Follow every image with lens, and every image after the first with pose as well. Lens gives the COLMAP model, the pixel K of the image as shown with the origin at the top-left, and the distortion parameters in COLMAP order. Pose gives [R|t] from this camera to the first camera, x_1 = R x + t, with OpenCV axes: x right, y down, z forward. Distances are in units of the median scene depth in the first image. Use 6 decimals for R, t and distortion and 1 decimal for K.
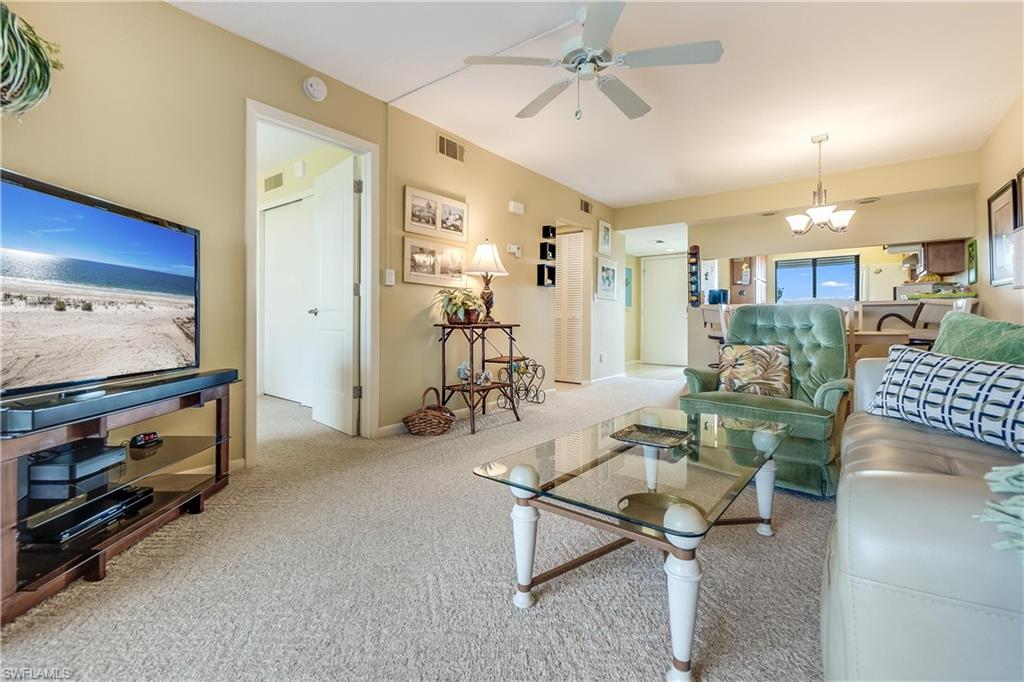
lens RADIAL K [[452.8, 0, 499.8], [0, 452.8, 320.6], [0, 0, 1]] dist [-0.002312, 0.000607]
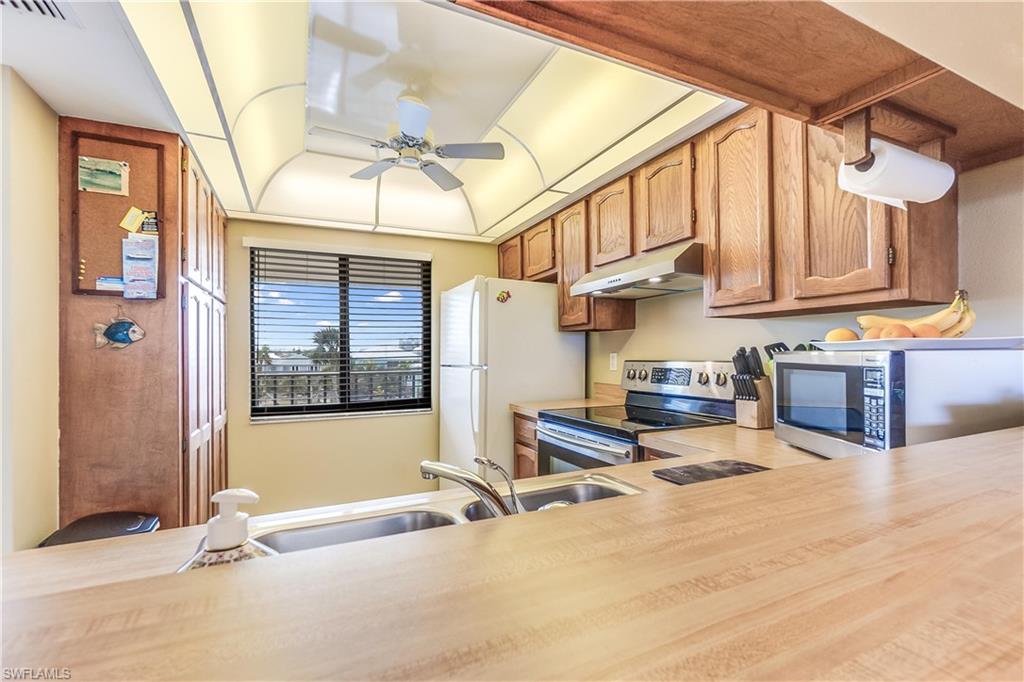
lens RADIAL K [[452.8, 0, 514.5], [0, 452.8, 351.5], [0, 0, 1]] dist [-0.002312, 0.000607]
pose [[0.441291, 0.004375, 0.897353, 0.522900], [0.001947, 0.999981, -0.005833, -0.062726], [-0.897362, 0.004321, 0.441274, 0.899781]]
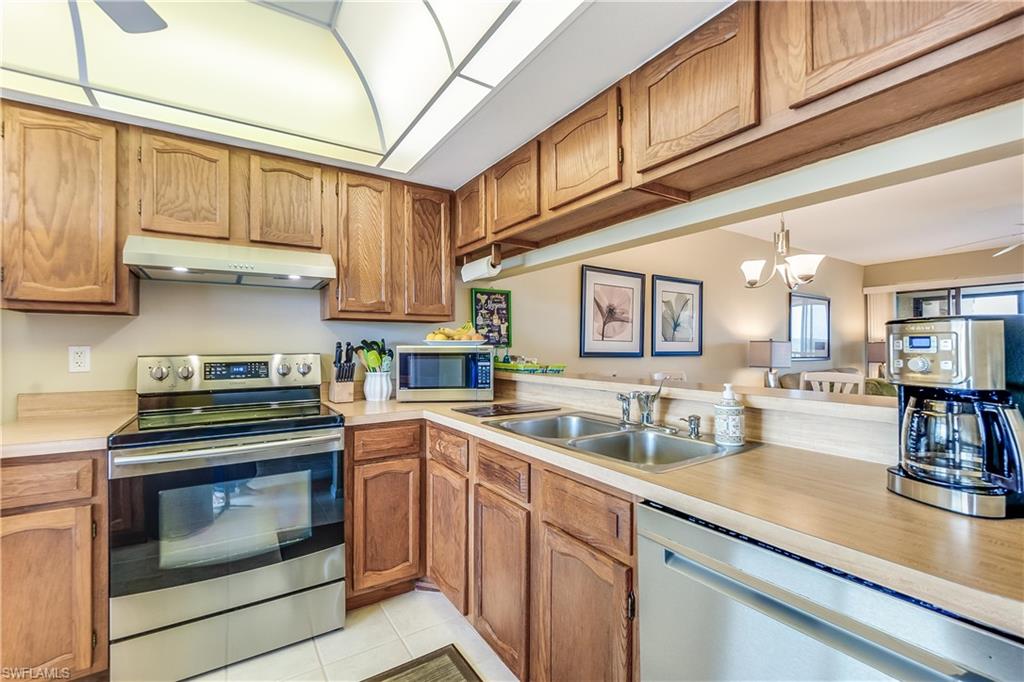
lens RADIAL K [[447.1, 0, 519.1], [0, 447.1, 342.8], [0, 0, 1]] dist [-0.004049, 0.001160]
pose [[-0.950474, 0.004305, 0.310775, 0.594077], [0.001774, 0.999963, -0.008427, -0.062840], [-0.310800, -0.007458, -0.950446, 1.240360]]
